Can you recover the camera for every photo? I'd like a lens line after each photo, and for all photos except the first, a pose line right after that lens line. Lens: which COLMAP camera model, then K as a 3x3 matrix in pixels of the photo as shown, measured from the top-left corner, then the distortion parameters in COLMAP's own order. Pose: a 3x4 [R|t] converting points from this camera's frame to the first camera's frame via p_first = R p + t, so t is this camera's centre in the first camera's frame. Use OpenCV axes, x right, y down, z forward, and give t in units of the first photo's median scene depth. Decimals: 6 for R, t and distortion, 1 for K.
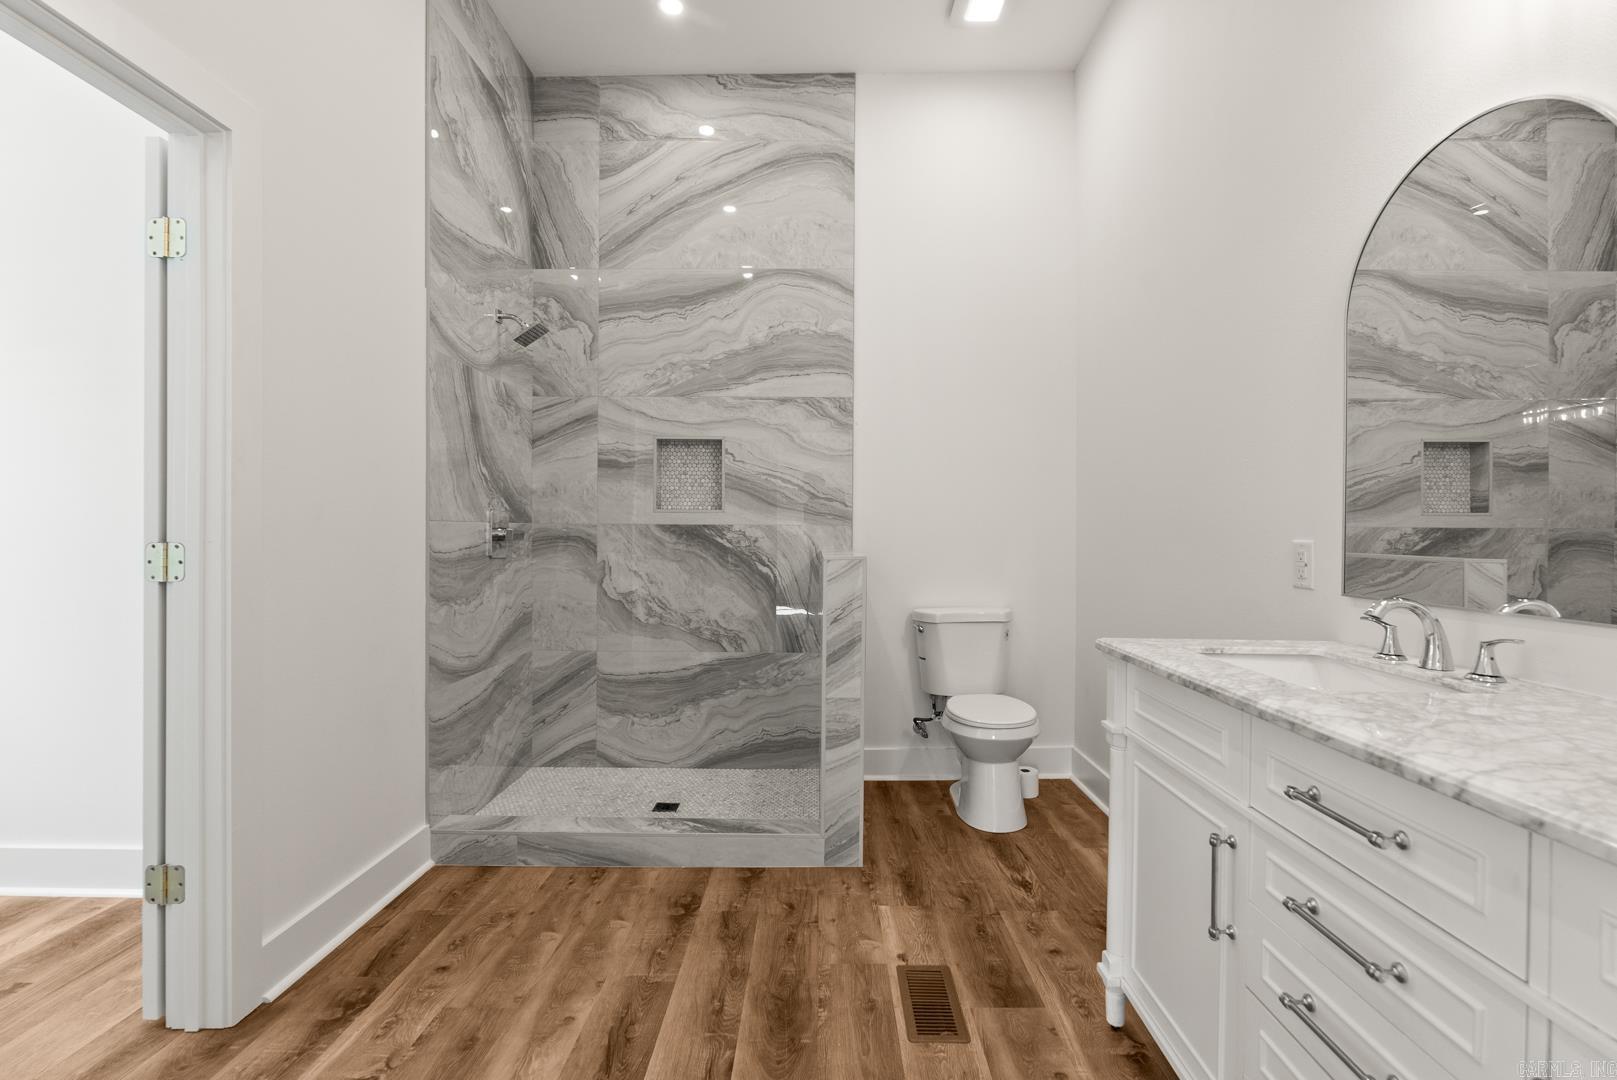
lens RADIAL K [[726.0, 0, 811.6], [0, 726.0, 535.1], [0, 0, 1]] dist [-0.013885, 0.003889]
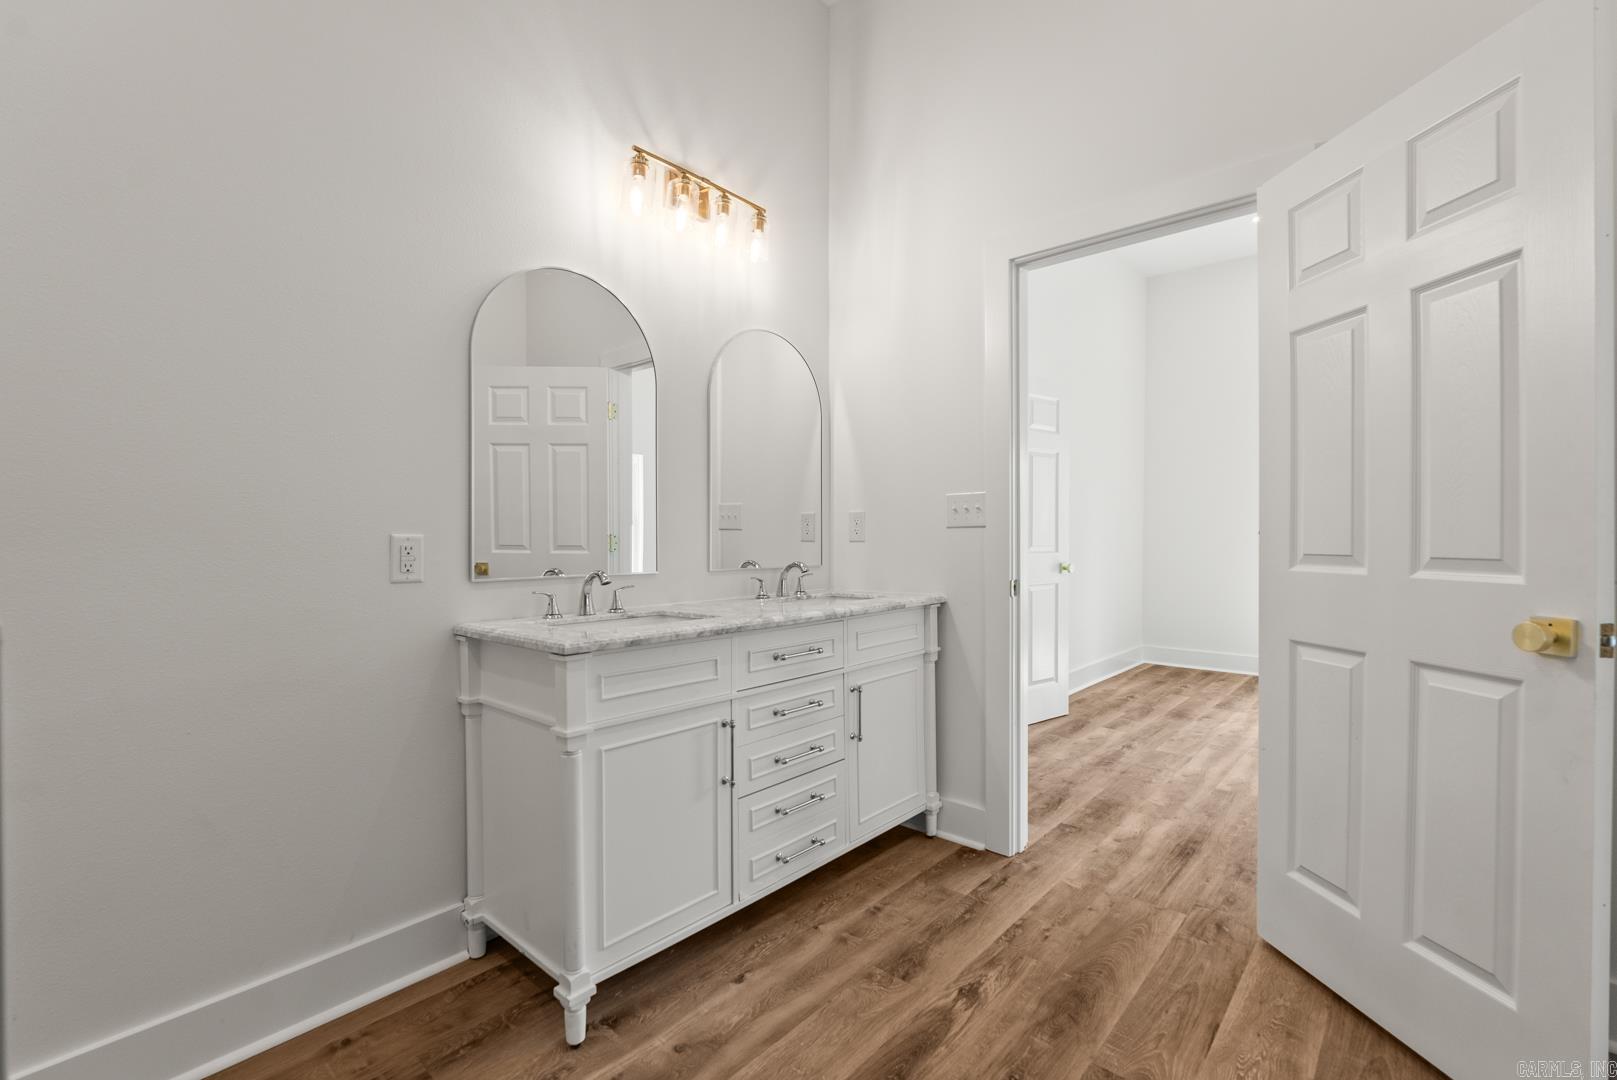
lens RADIAL K [[726.0, 0, 824.6], [0, 726.0, 537.4], [0, 0, 1]] dist [-0.013885, 0.003889]
pose [[-0.765513, -0.011164, 0.643323, -0.731366], [-0.003131, 0.999902, 0.013627, -0.008141], [-0.643413, 0.008417, -0.765473, 2.481108]]
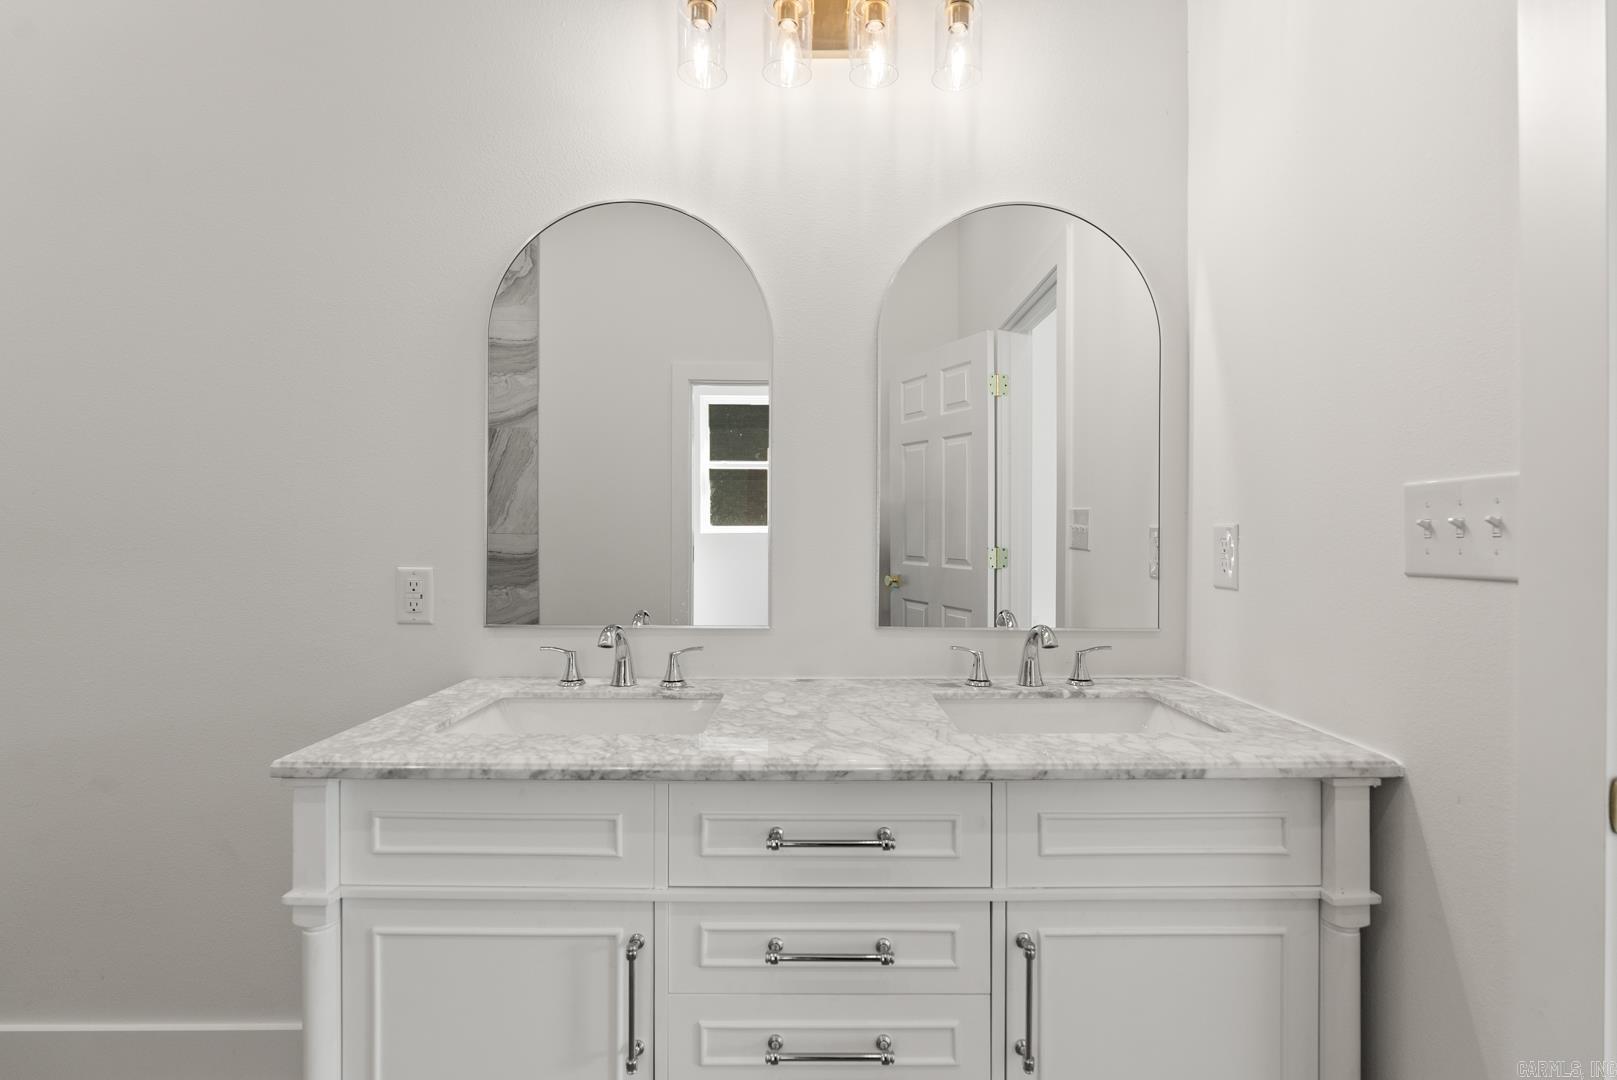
lens RADIAL K [[726.0, 0, 813.4], [0, 726.0, 529.8], [0, 0, 1]] dist [-0.013885, 0.003889]
pose [[-0.009281, -0.010849, 0.999898, -0.316895], [0.002584, 0.999938, 0.010874, -0.080889], [-0.999954, 0.002685, -0.009252, 0.952752]]
